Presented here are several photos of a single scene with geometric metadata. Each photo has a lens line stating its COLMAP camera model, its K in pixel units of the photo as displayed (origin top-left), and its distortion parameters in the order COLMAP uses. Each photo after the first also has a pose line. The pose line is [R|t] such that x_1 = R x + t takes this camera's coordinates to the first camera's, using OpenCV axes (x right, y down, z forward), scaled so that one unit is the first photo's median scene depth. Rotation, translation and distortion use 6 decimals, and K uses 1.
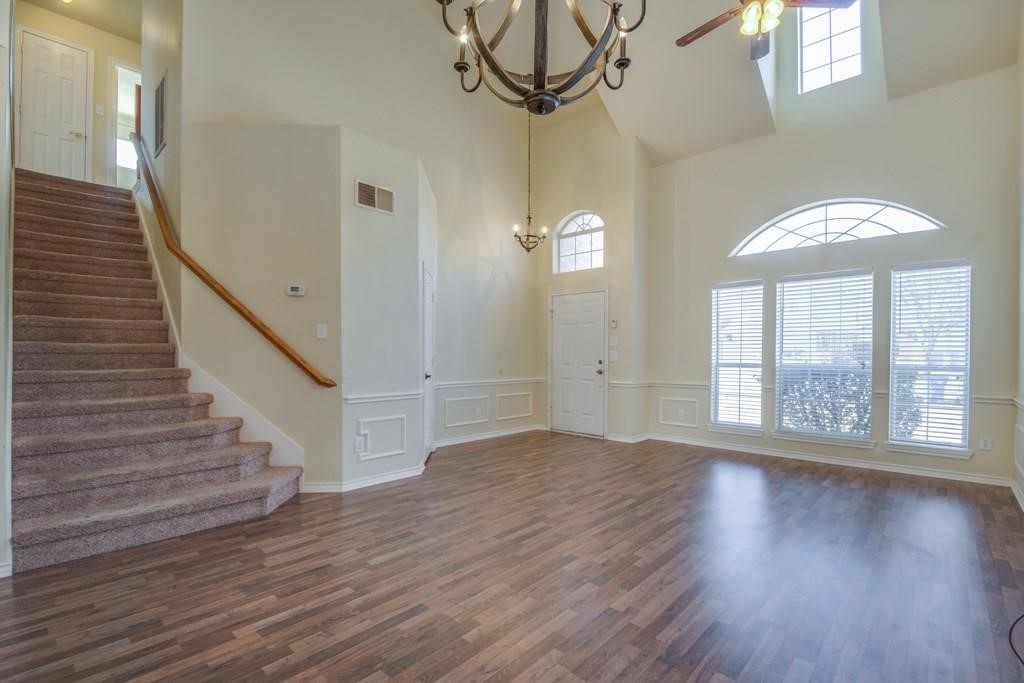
lens RADIAL K [[451.1, 0, 511.6], [0, 451.1, 352.8], [0, 0, 1]] dist [0.010916, -0.017384]
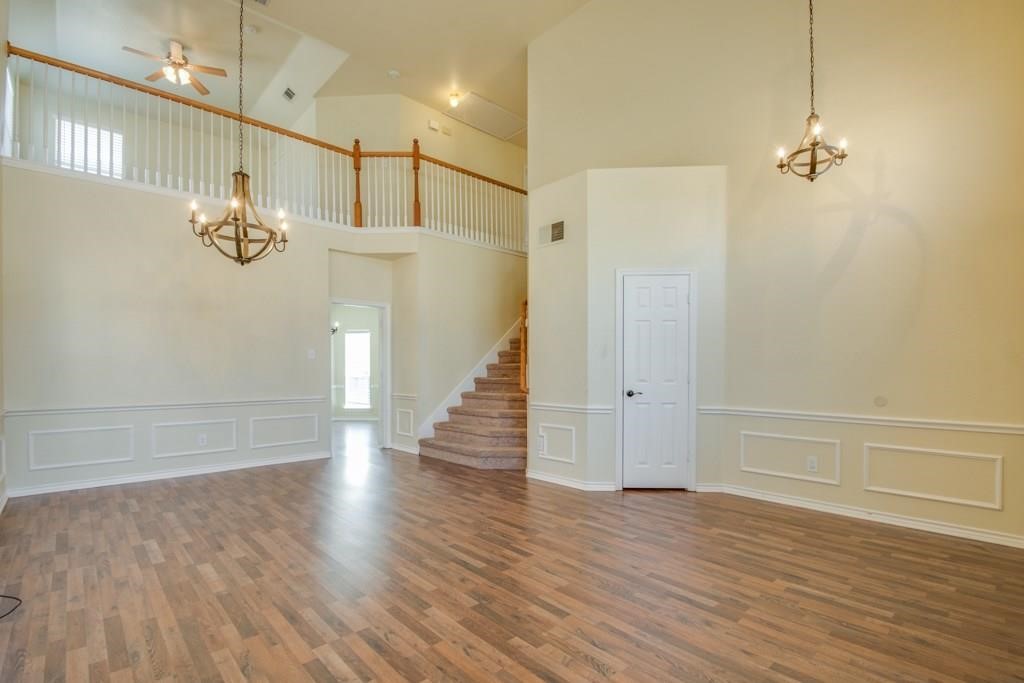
lens RADIAL K [[491.5, 0, 510.2], [0, 491.5, 367.3], [0, 0, 1]] dist [0.016054, 0.000004]
pose [[-0.087936, -0.007210, -0.996100, 0.790249], [0.006812, 0.999946, -0.007839, 0.005010], [0.996103, -0.007475, -0.087883, 0.825081]]
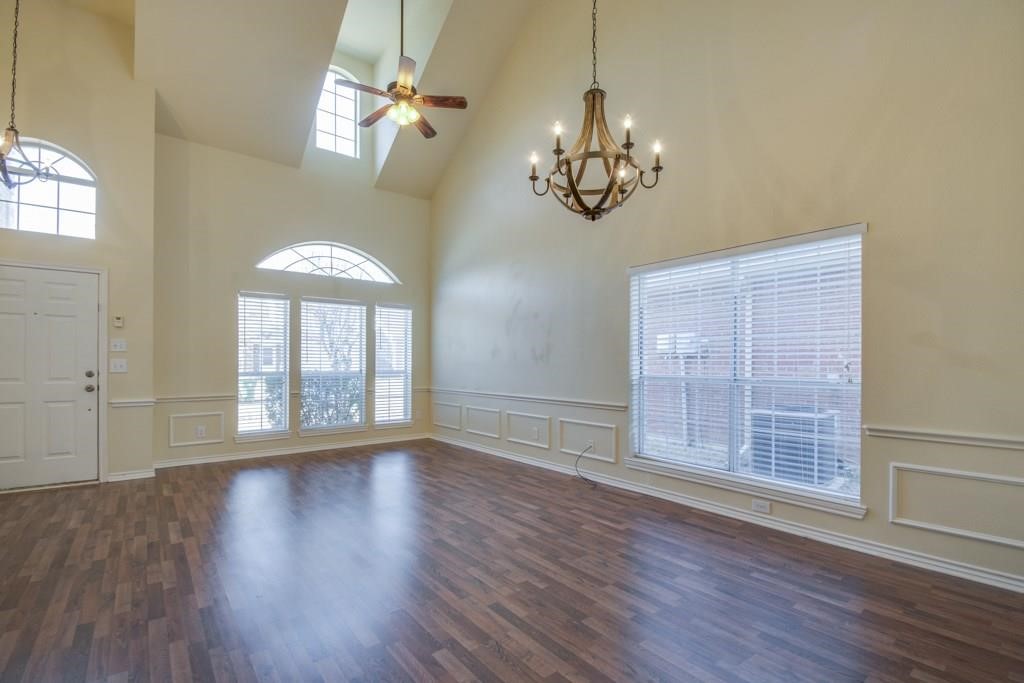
lens RADIAL K [[451.1, 0, 511.6], [0, 451.1, 352.8], [0, 0, 1]] dist [0.010916, -0.017384]
pose [[0.156068, 0.020741, 0.987528, -0.516767], [-0.006144, 0.999781, -0.020028, -0.003542], [-0.987727, -0.002942, 0.156162, 0.328638]]
